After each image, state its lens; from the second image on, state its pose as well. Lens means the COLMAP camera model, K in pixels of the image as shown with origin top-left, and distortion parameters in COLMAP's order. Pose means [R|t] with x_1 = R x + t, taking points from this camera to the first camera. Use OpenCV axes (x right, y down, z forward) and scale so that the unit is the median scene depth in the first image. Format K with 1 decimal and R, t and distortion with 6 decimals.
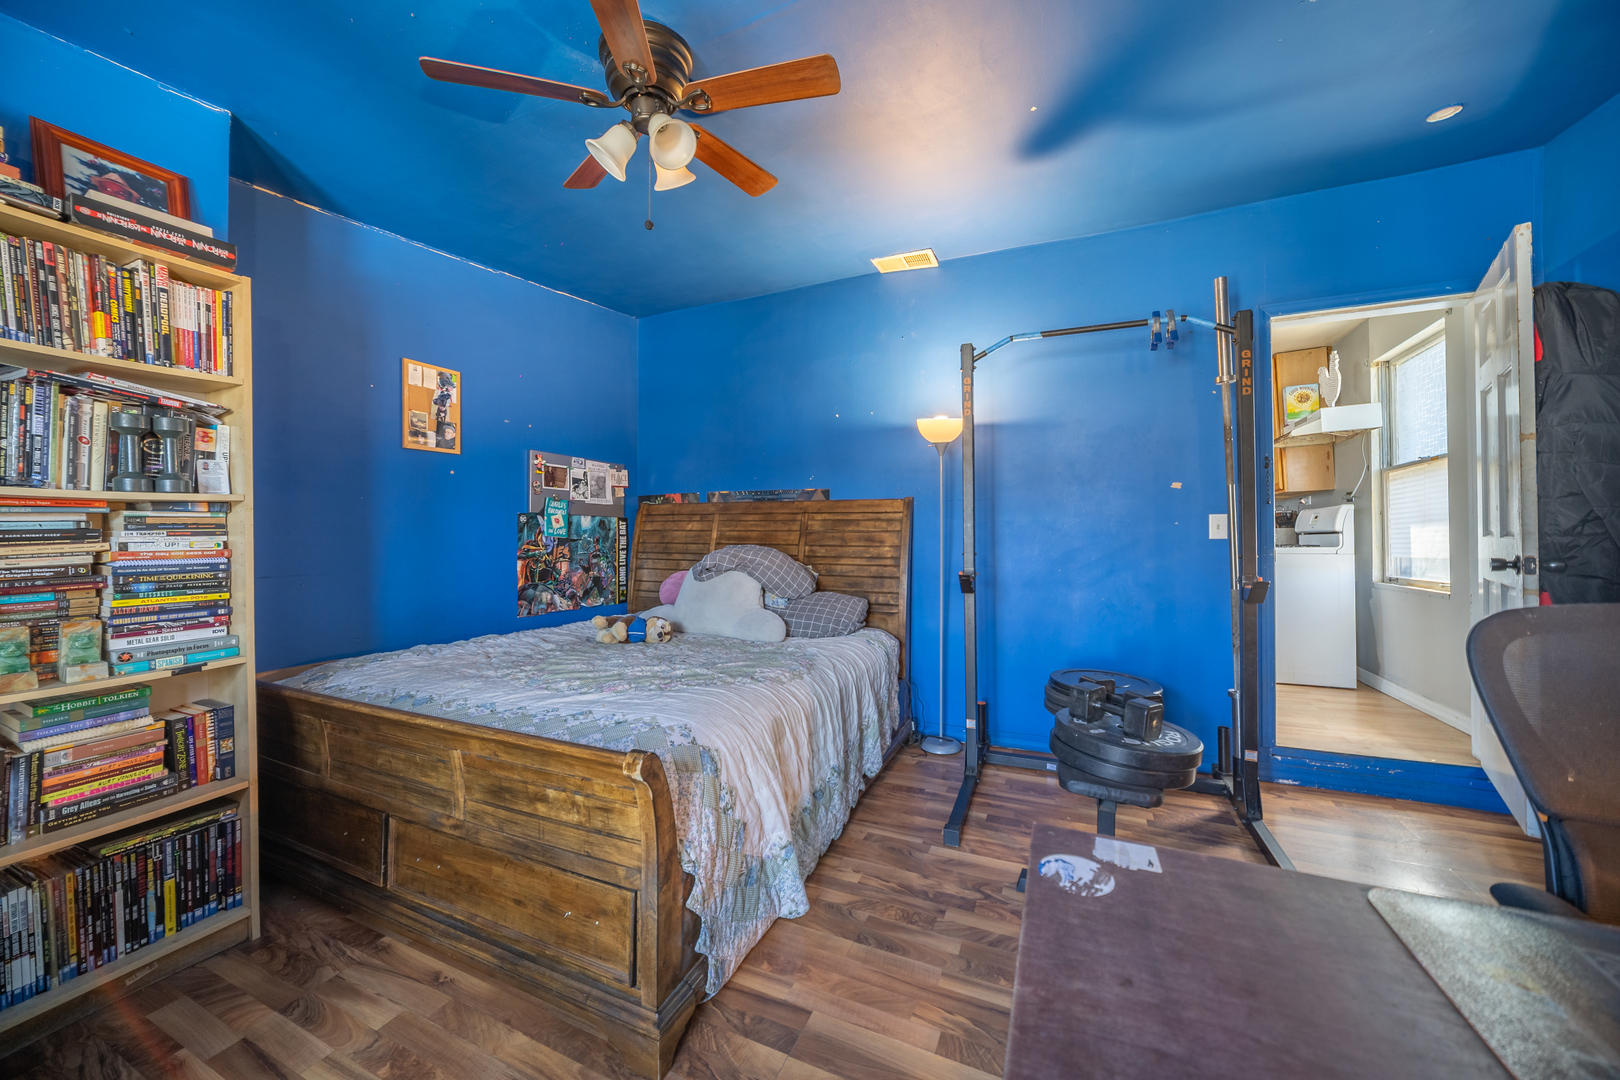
lens RADIAL K [[578.4, 0, 817.9], [0, 578.4, 530.5], [0, 0, 1]] dist [-0.002467, -0.000052]
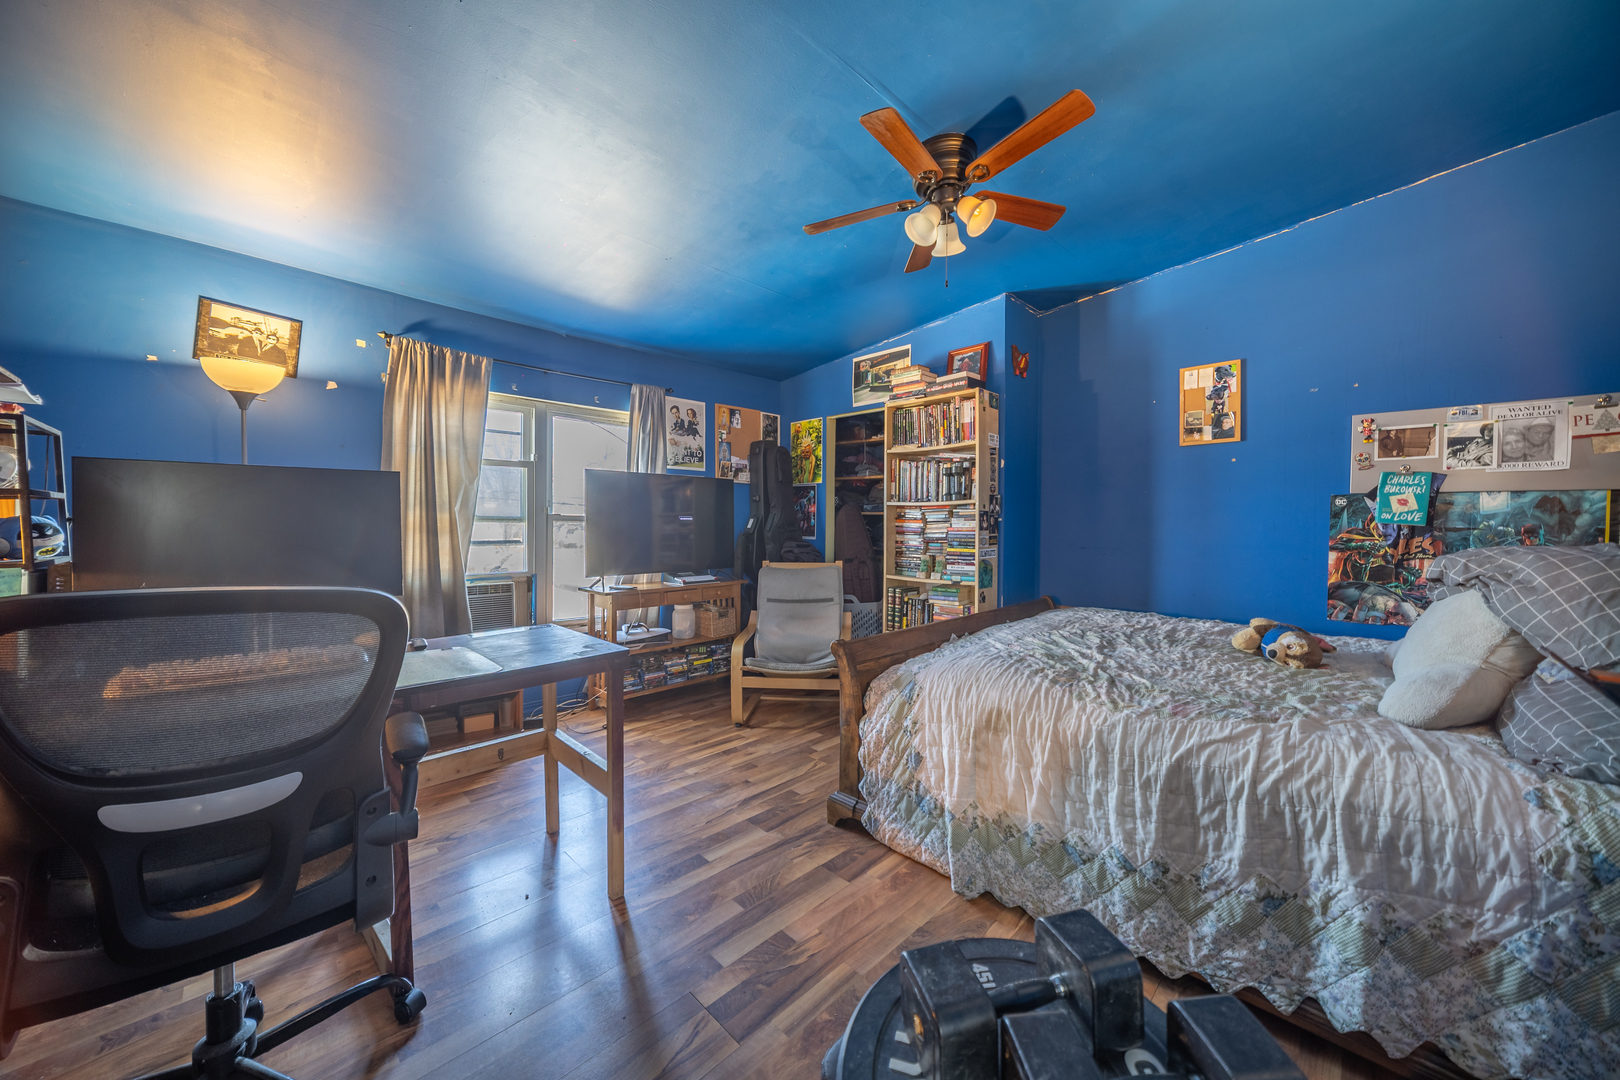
lens RADIAL K [[578.4, 0, 816.4], [0, 578.4, 534.6], [0, 0, 1]] dist [-0.002467, -0.000052]
pose [[-0.341346, 0.023208, -0.939651, 0.589790], [0.003874, 0.999721, 0.023284, 0.005015], [0.939930, 0.004307, -0.341340, 0.657773]]
